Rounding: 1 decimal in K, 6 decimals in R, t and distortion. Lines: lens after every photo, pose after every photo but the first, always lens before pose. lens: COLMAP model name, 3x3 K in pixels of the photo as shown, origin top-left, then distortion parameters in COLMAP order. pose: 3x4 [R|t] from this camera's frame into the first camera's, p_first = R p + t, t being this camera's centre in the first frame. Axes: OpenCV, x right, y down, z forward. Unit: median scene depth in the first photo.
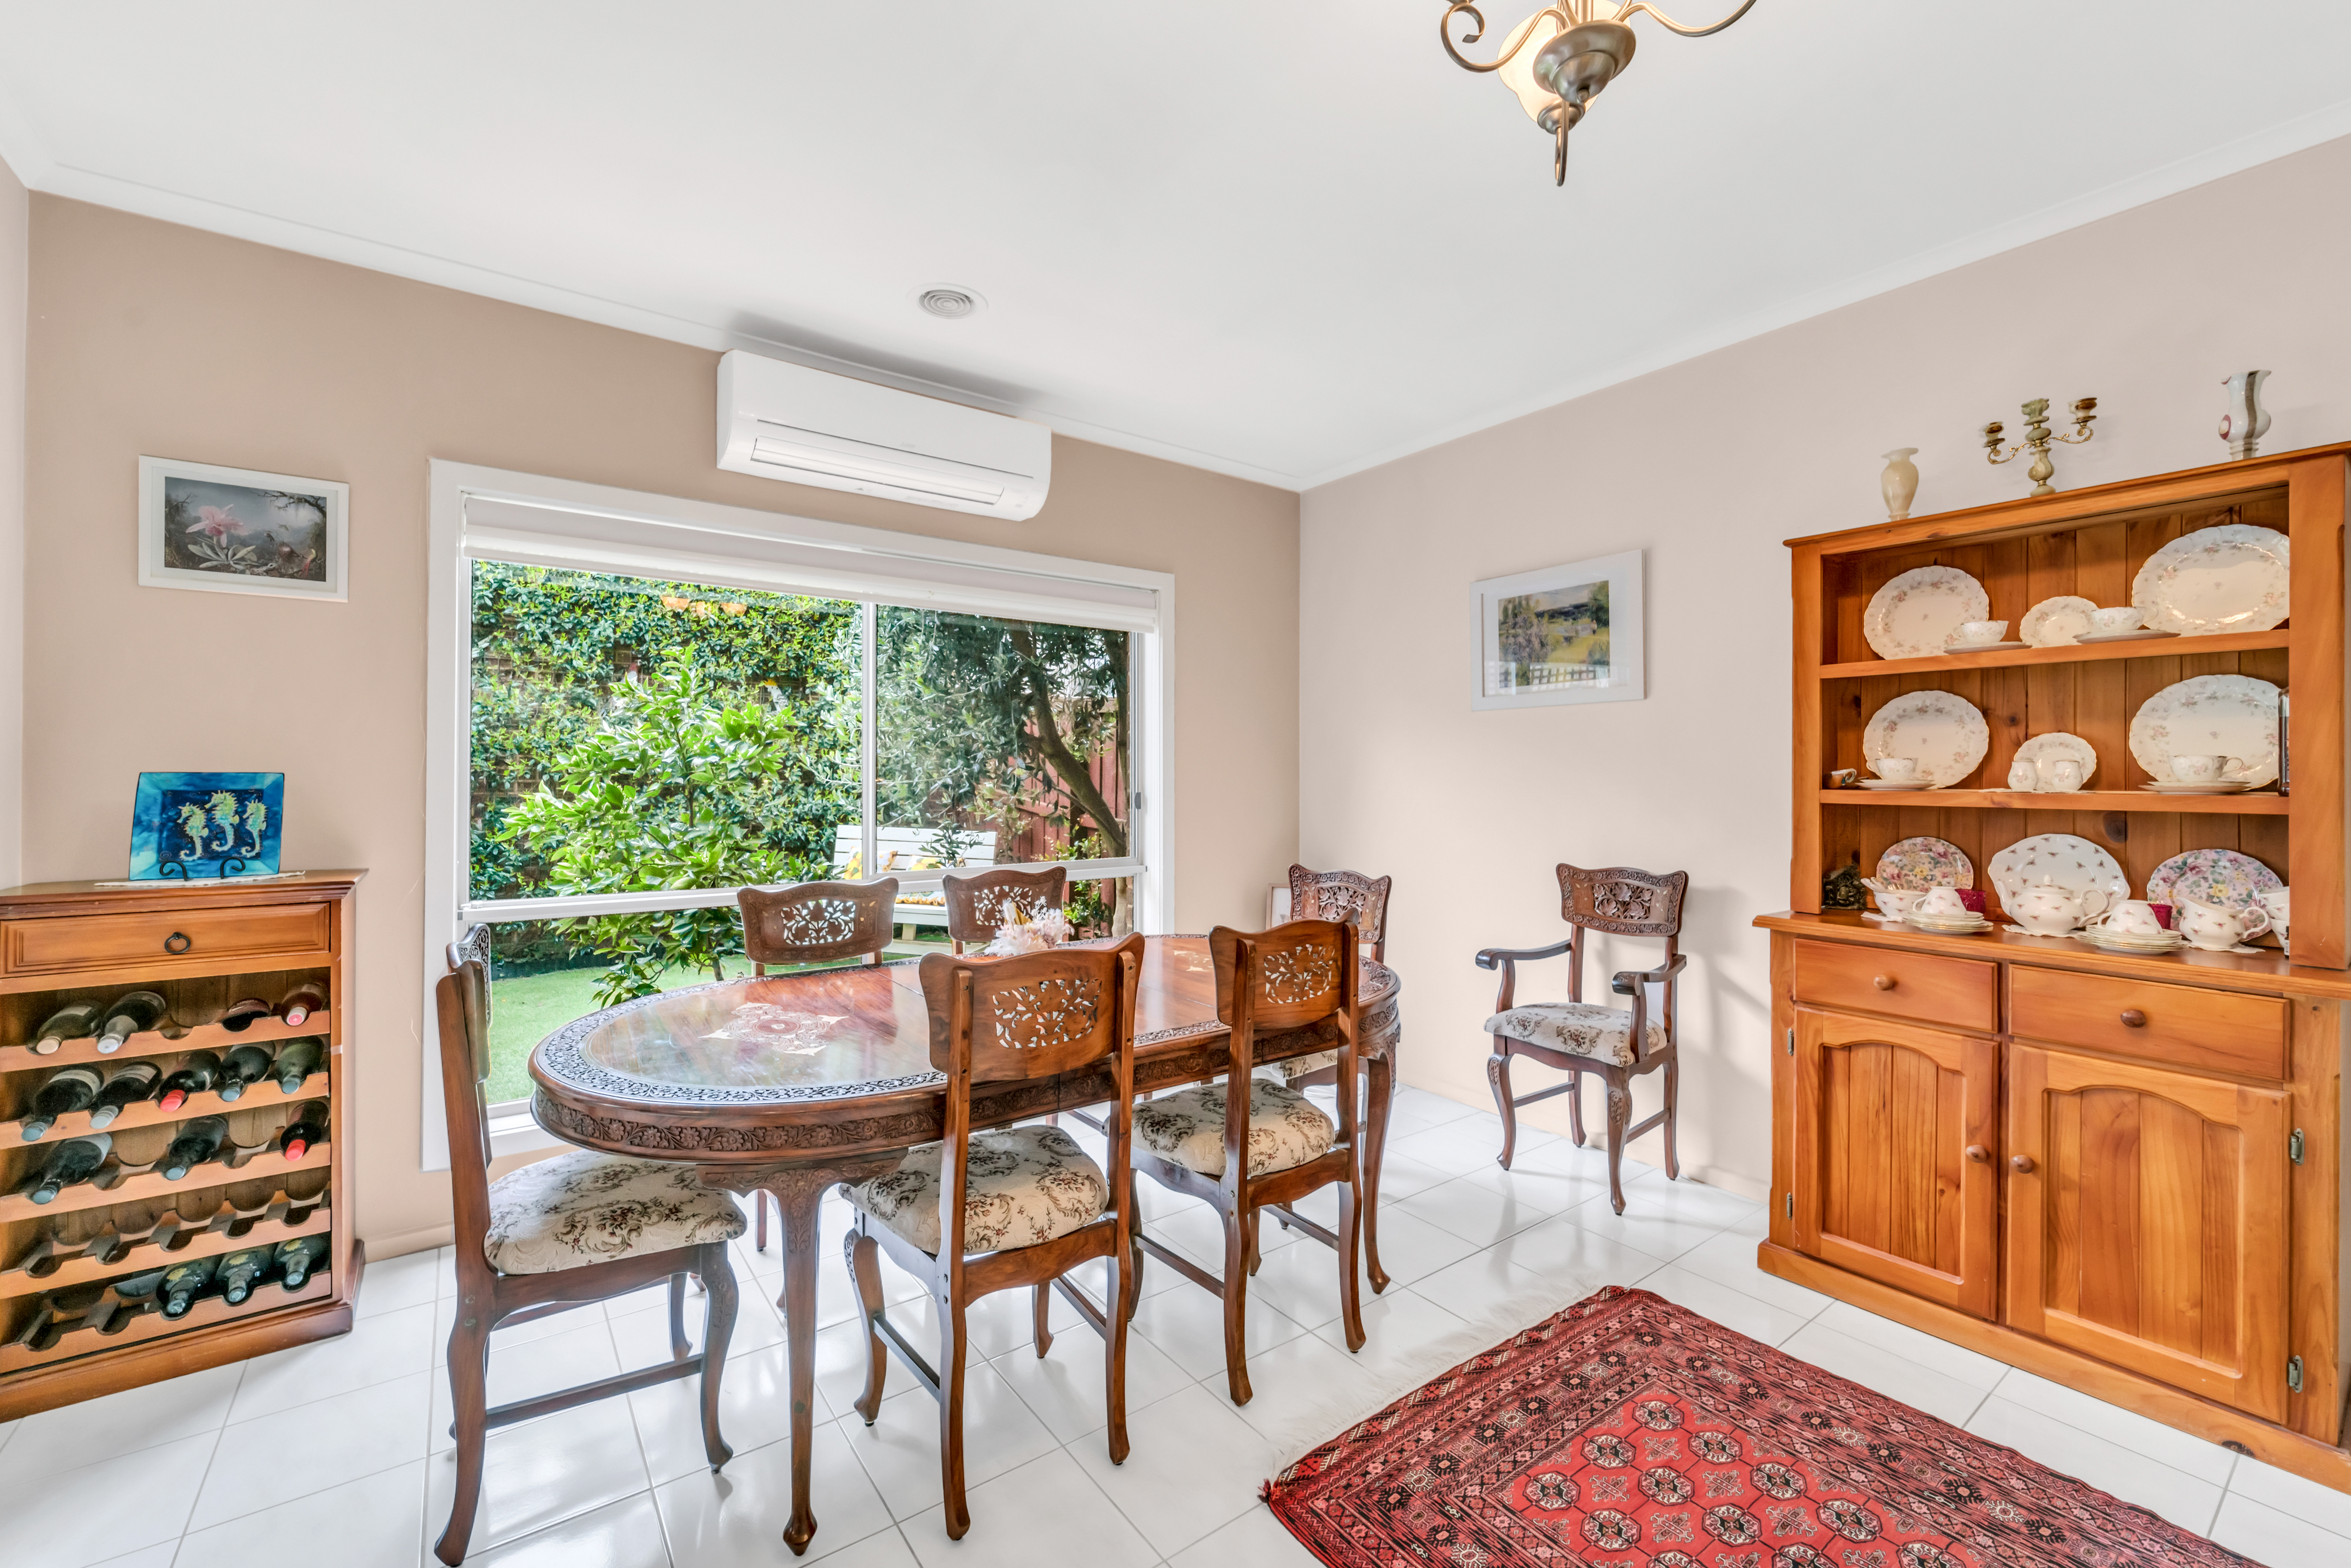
lens RADIAL K [[967.1, 0, 1175.3], [0, 967.1, 775.9], [0, 0, 1]] dist [-0.002014, 0.000082]
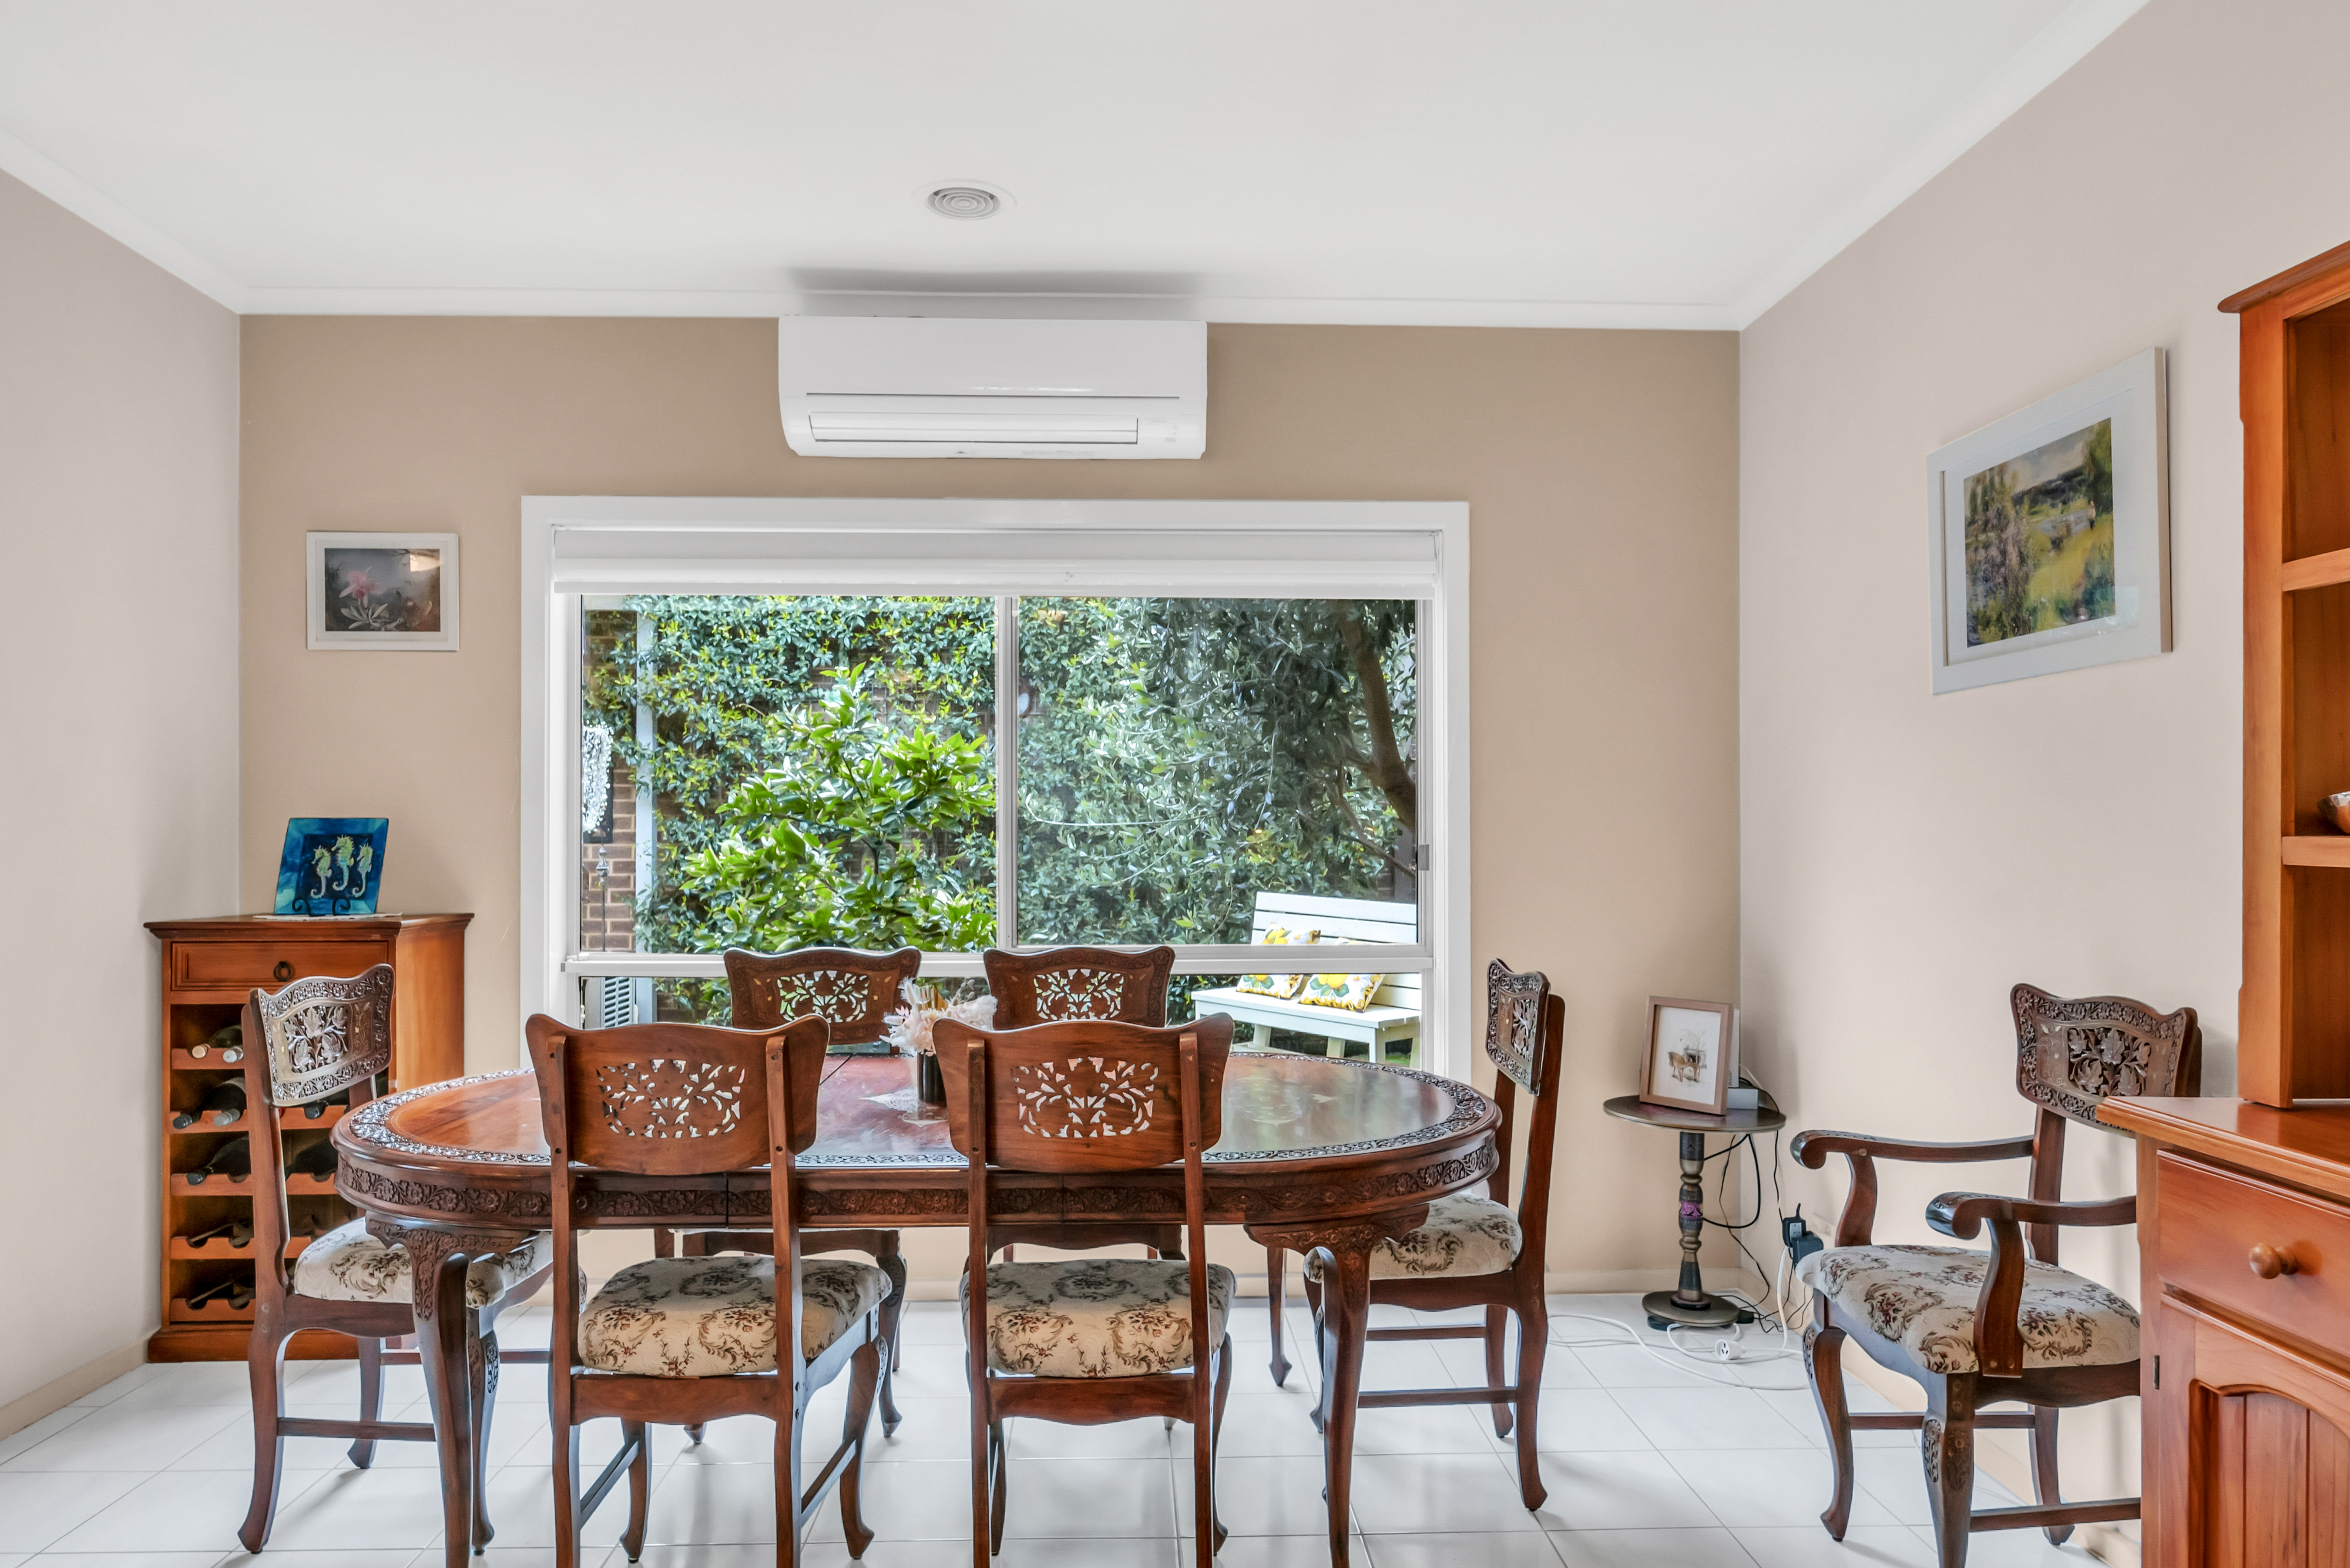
lens RADIAL K [[1504.6, 0, 1175.2], [0, 1504.6, 827.1], [0, 0, 1]] dist [-0.002016, 0.000093]
pose [[0.825958, -0.003047, -0.563723, 0.672409], [0.002620, 0.999995, -0.001567, 0.010748], [0.563725, -0.000183, 0.825962, 0.126266]]
